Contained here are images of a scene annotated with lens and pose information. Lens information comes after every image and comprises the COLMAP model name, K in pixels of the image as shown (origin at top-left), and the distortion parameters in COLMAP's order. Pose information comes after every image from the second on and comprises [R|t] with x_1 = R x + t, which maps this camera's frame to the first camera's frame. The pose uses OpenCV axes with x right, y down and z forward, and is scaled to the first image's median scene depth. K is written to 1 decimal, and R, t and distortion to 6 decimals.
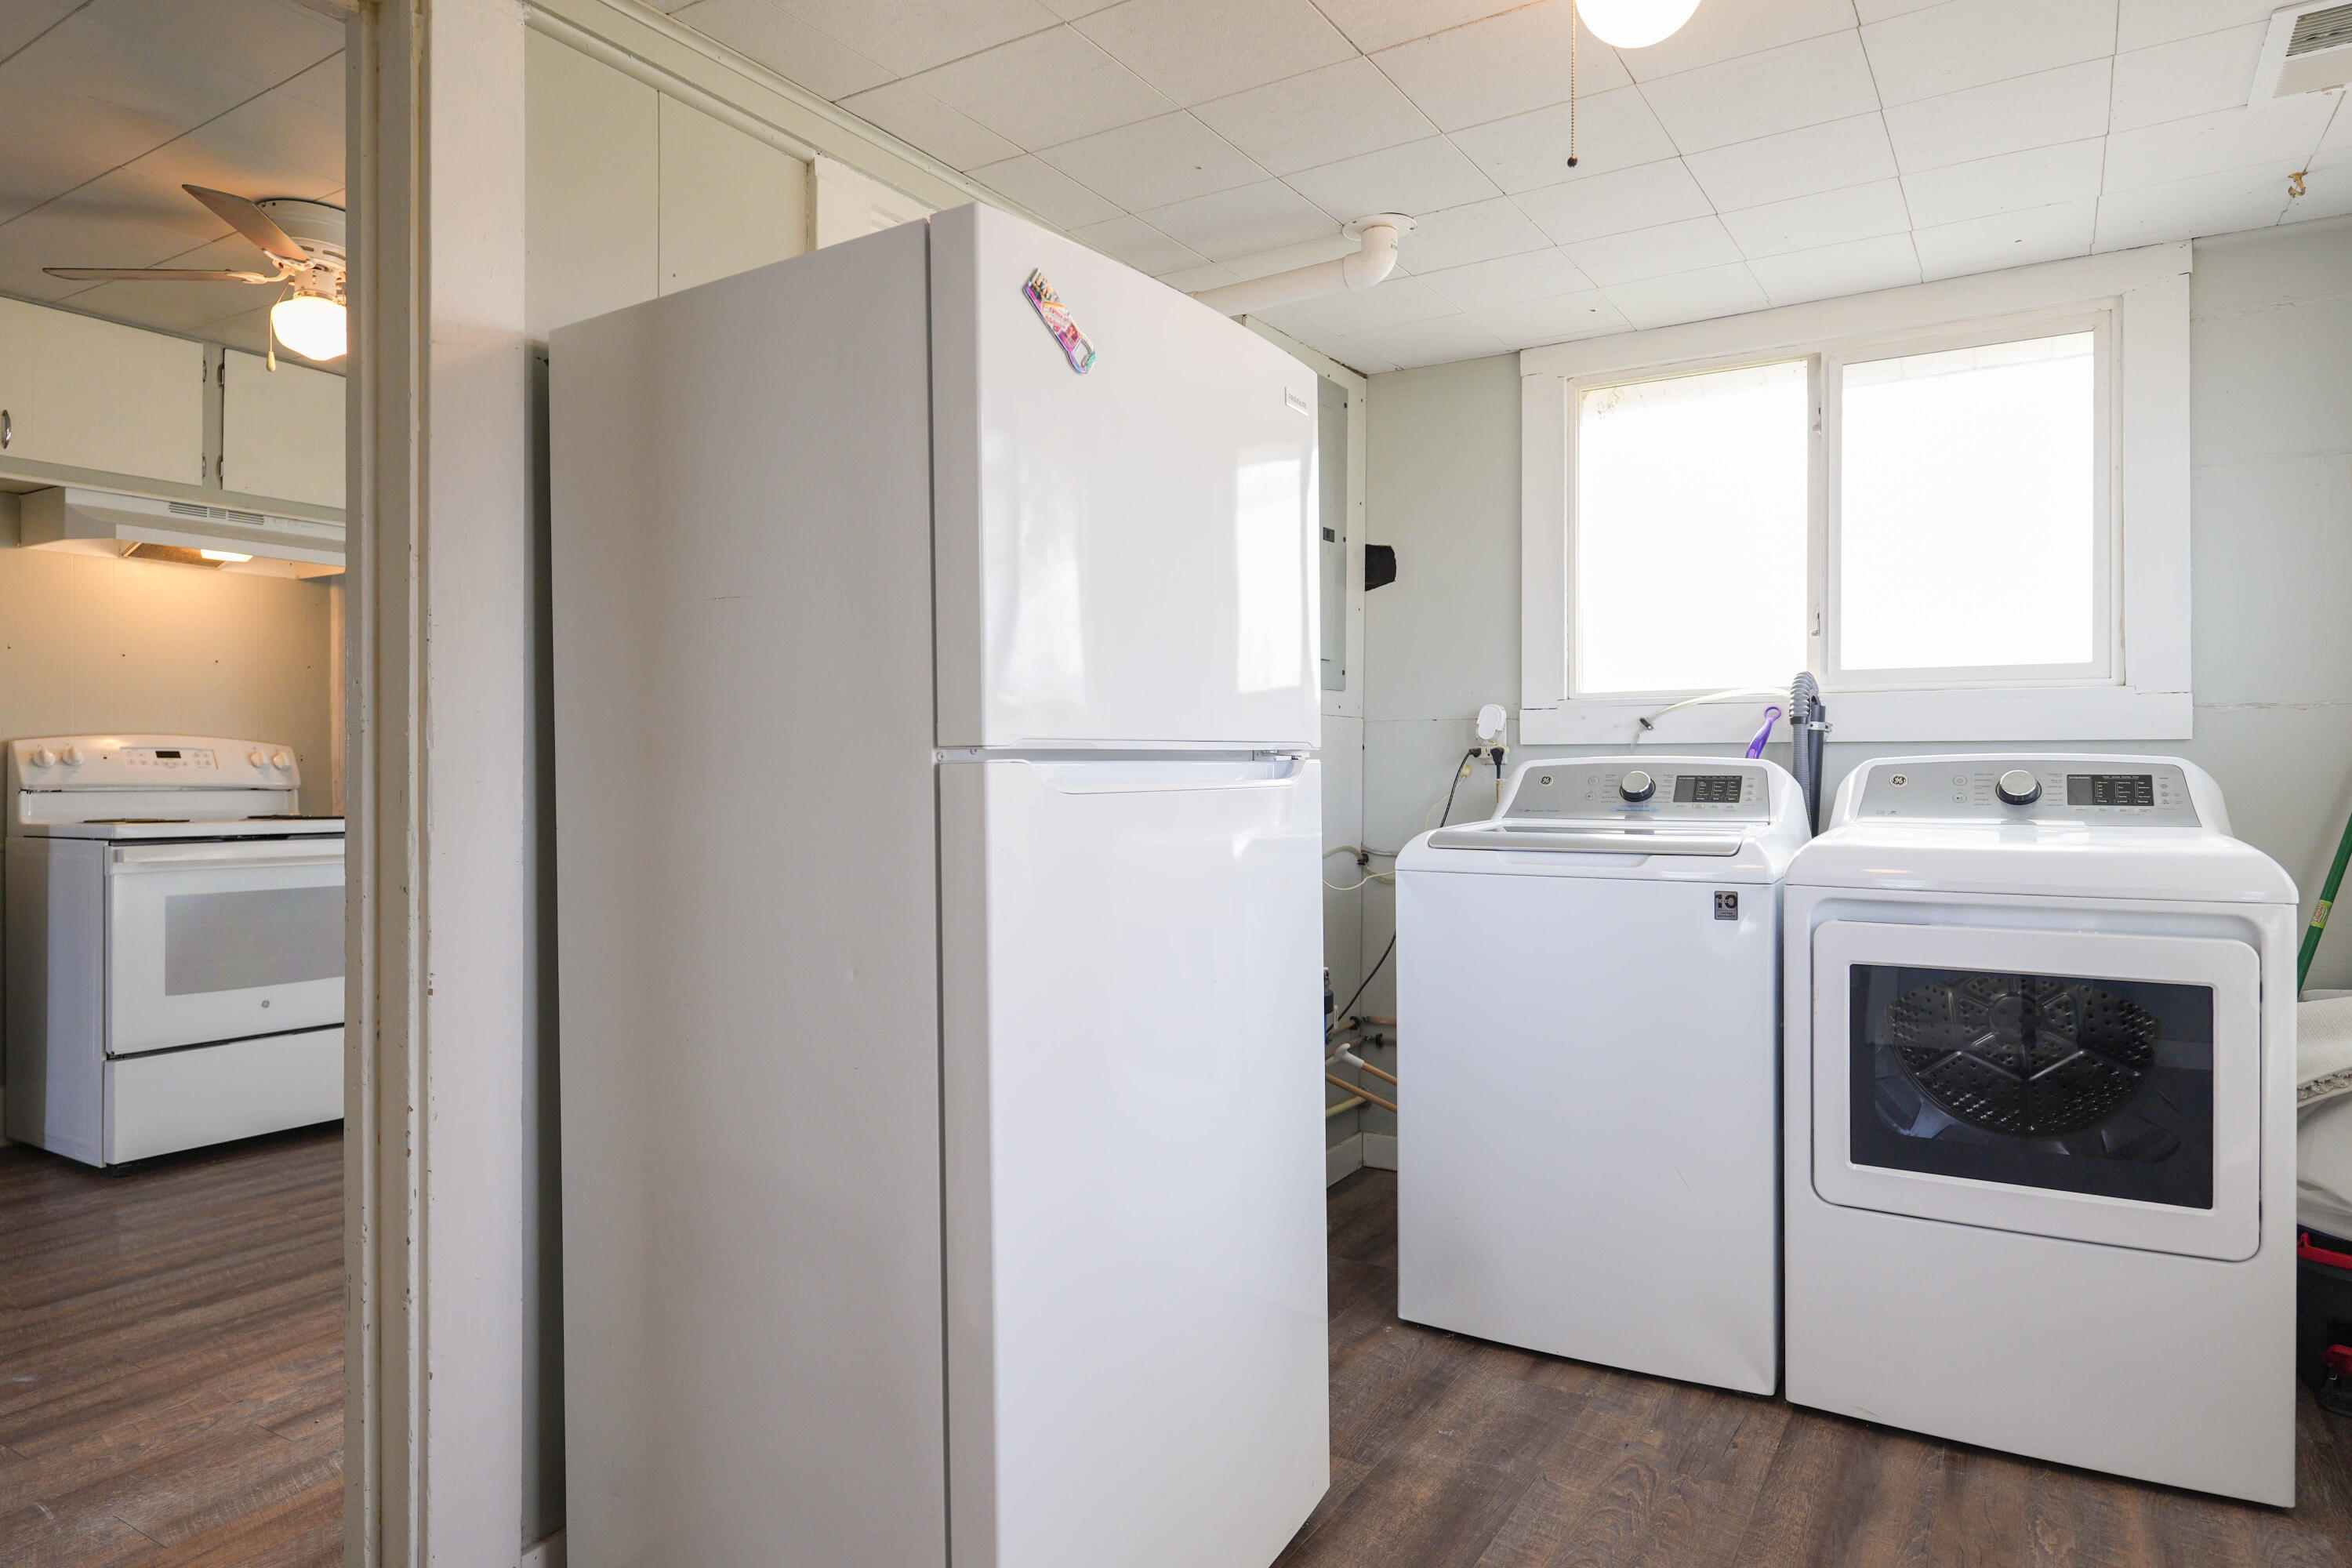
lens RADIAL K [[1402.1, 0, 1176.0], [0, 1402.1, 784.0], [0, 0, 1]] dist [-0.001239, -0.000435]
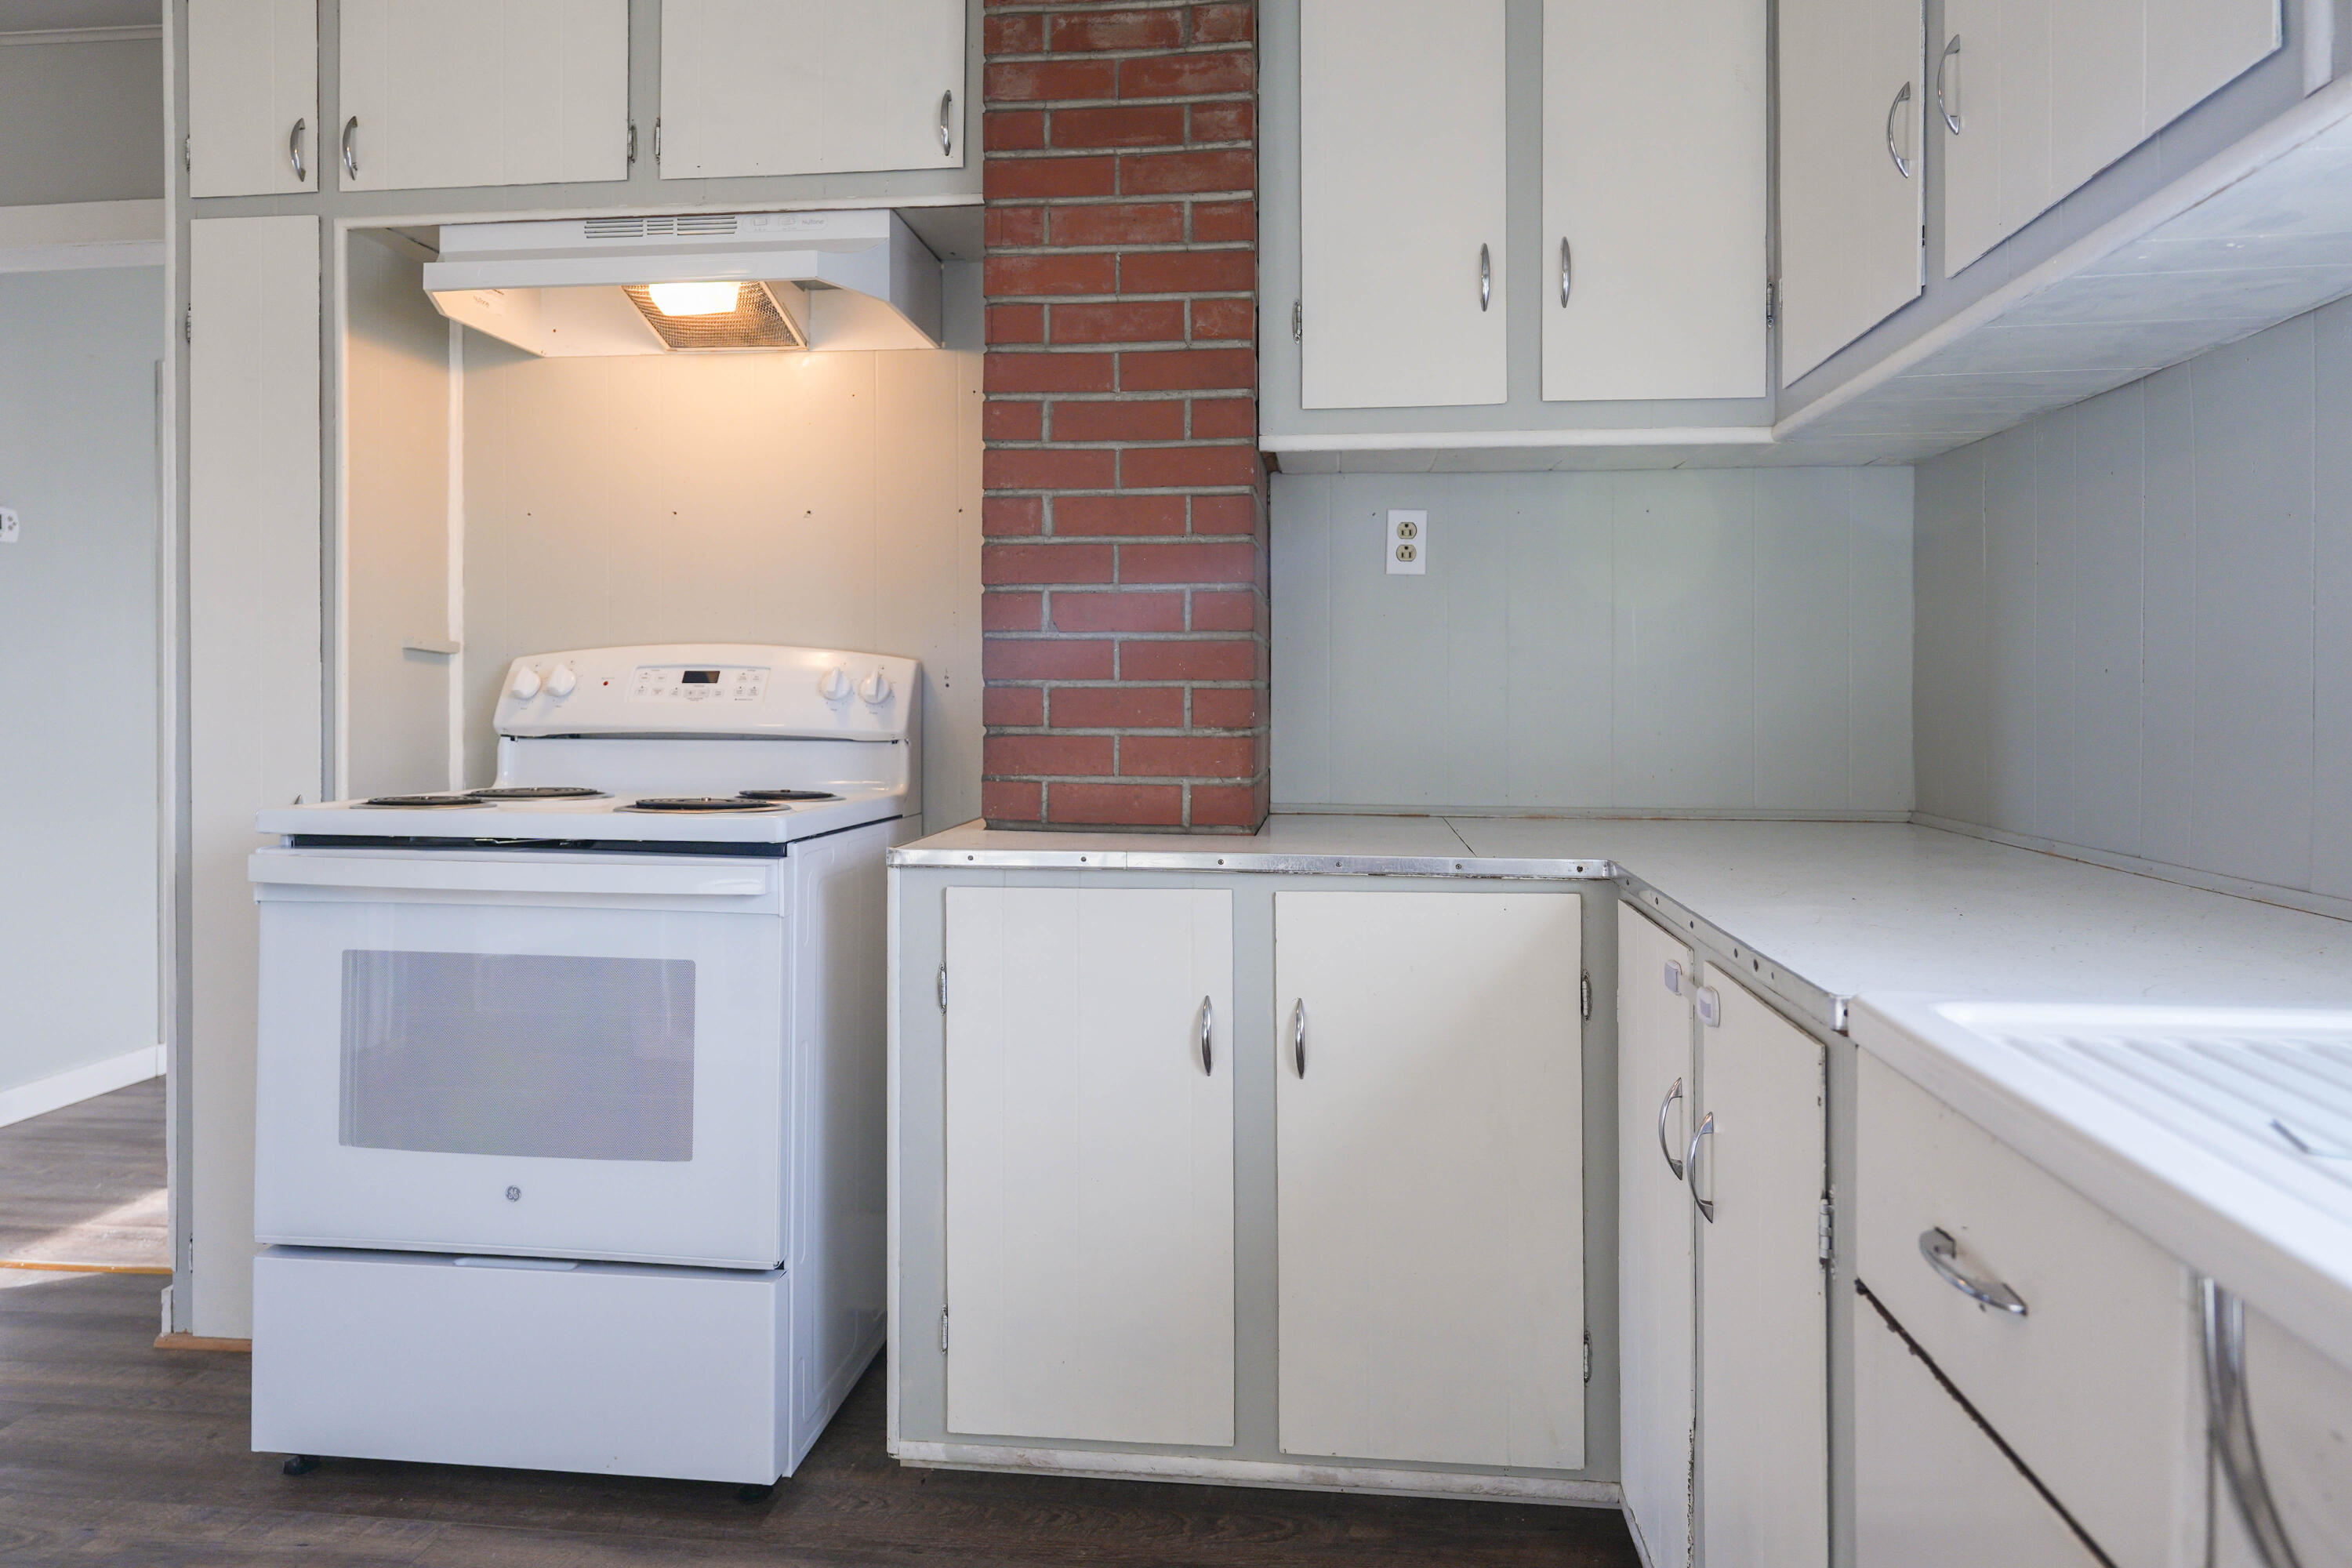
lens RADIAL K [[1421.4, 0, 1172.6], [0, 1421.4, 698.7], [0, 0, 1]] dist [-0.000796, 0.000260]
pose [[0.431857, -0.001123, -0.901942, -0.108807], [-0.009752, 0.999935, -0.005914, -0.010801], [0.901890, 0.011349, 0.431817, 0.945044]]
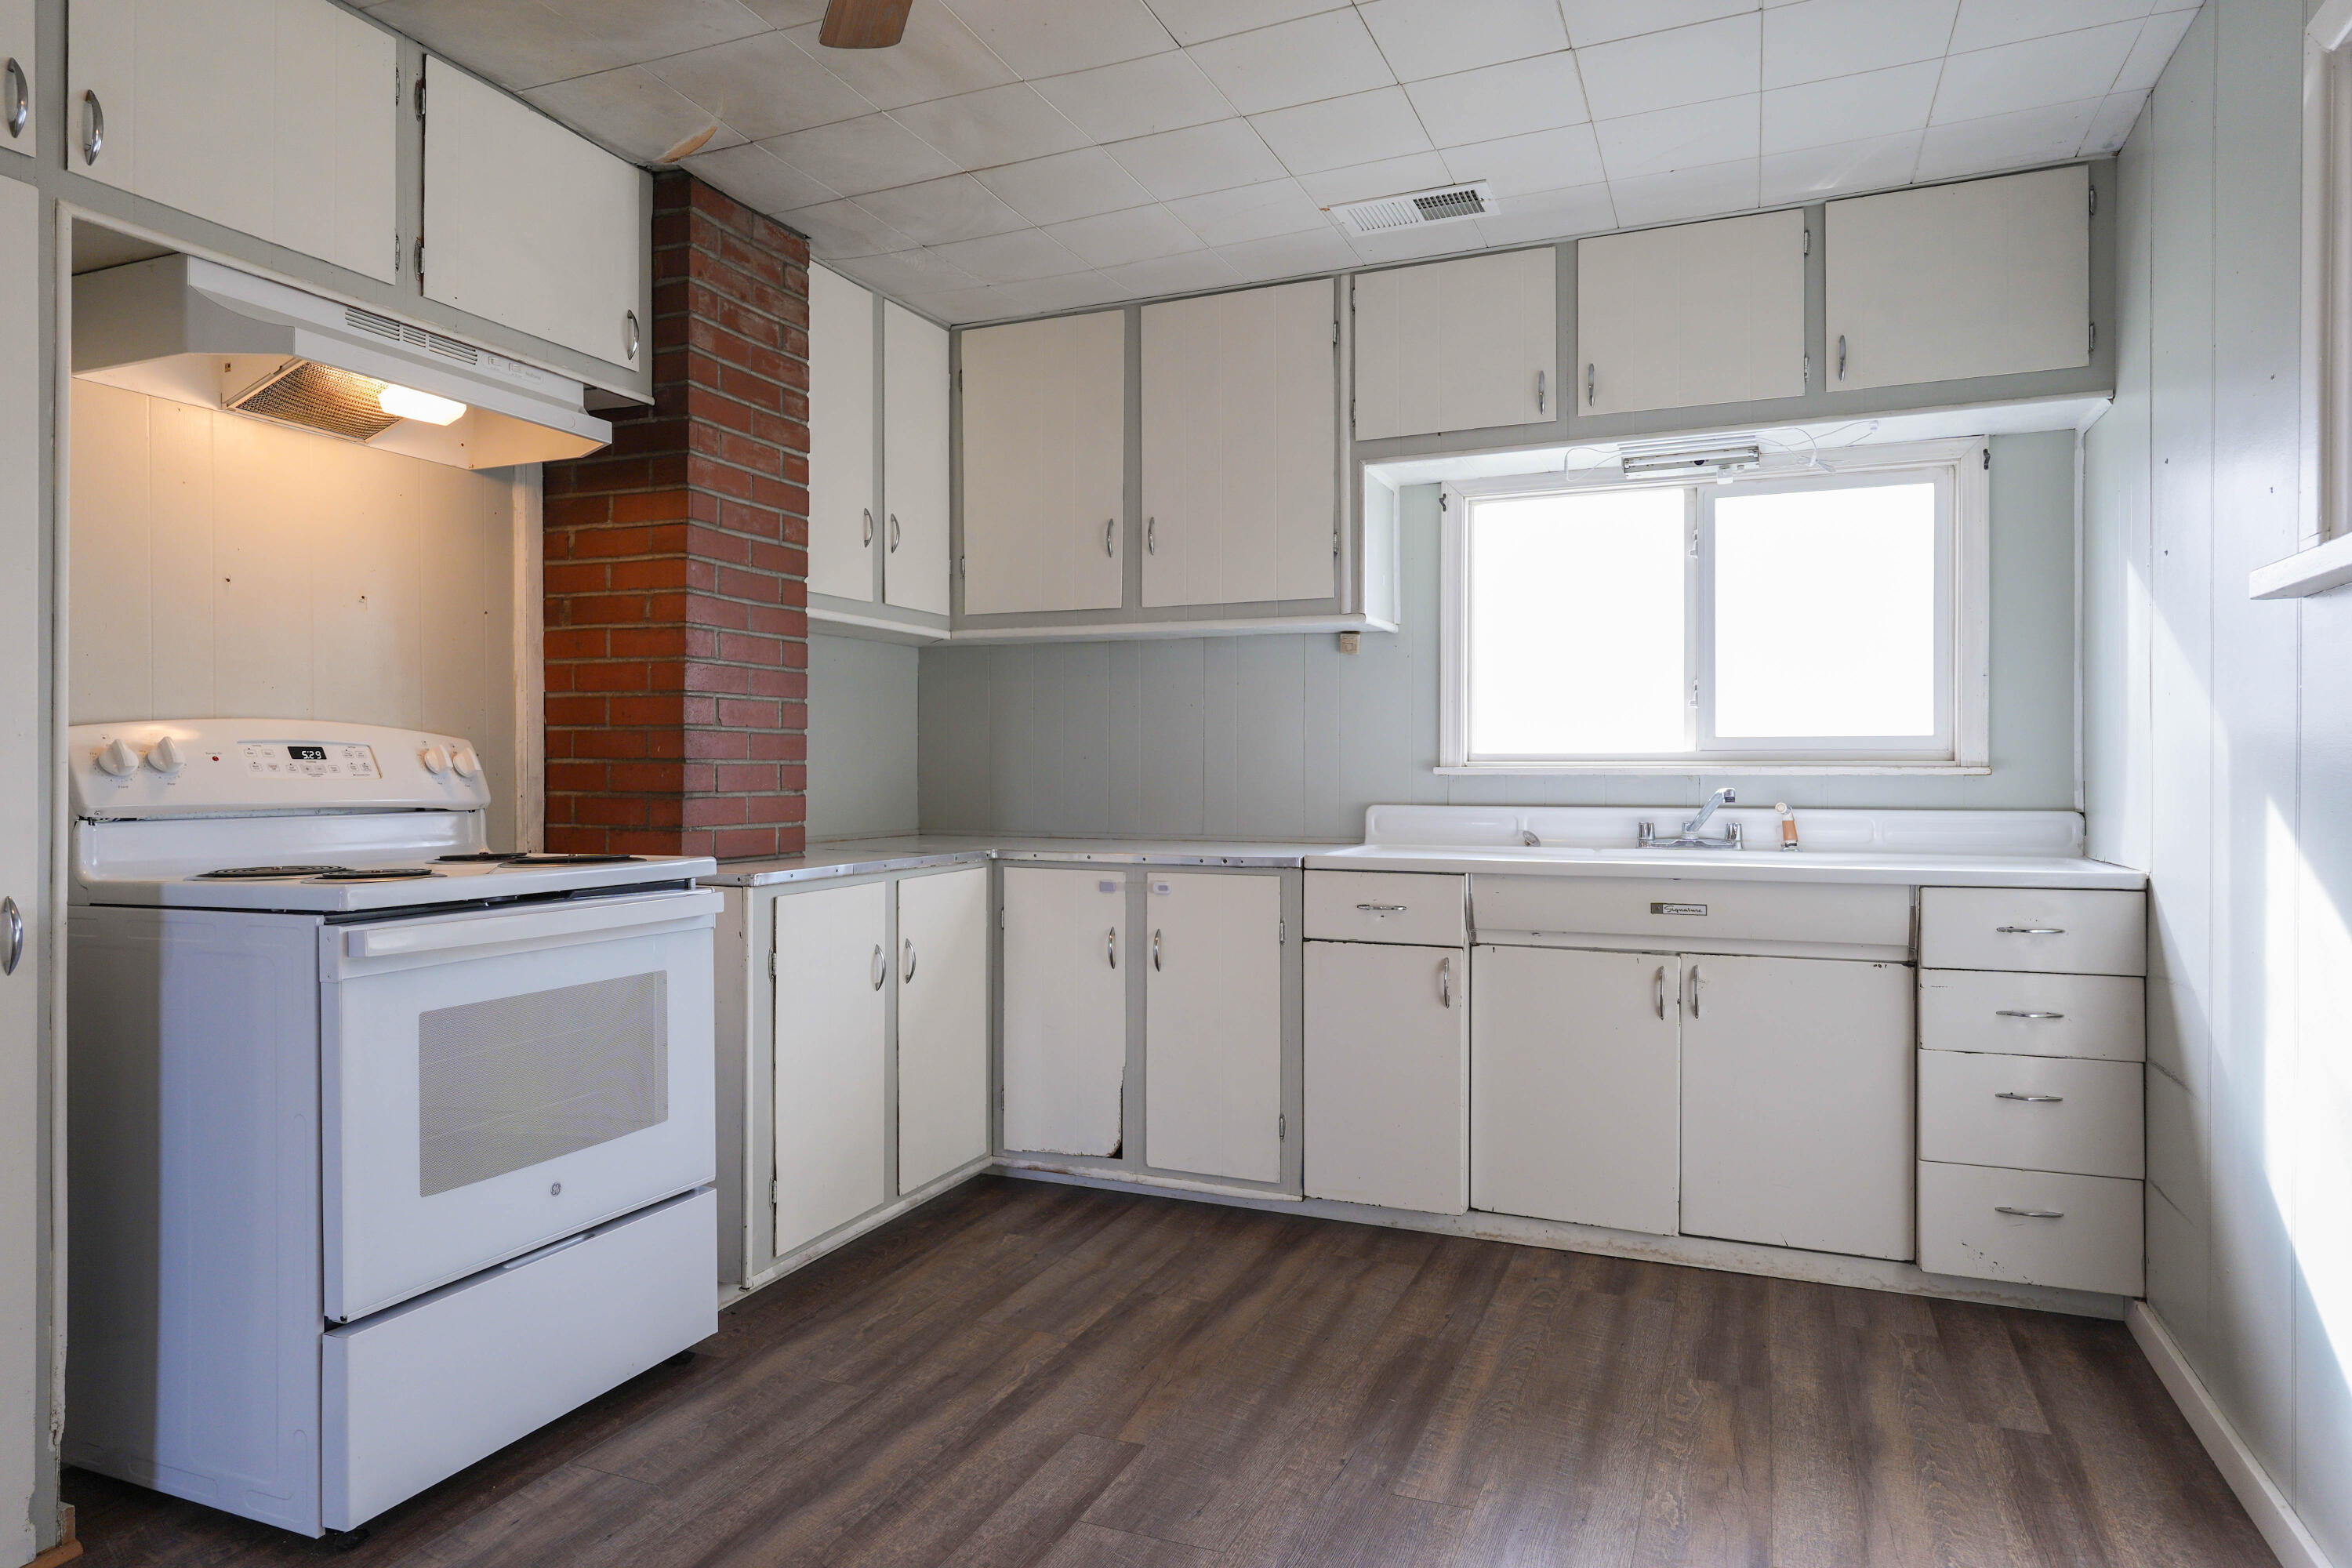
lens RADIAL K [[1394.0, 0, 1176.0], [0, 1394.0, 784.0], [0, 0, 1]] dist [-0.002889, -0.002456]
pose [[0.987061, -0.006826, 0.160198, -0.467131], [0.006688, 0.999977, 0.001401, -0.006654], [-0.160204, -0.000311, 0.987084, 0.381281]]
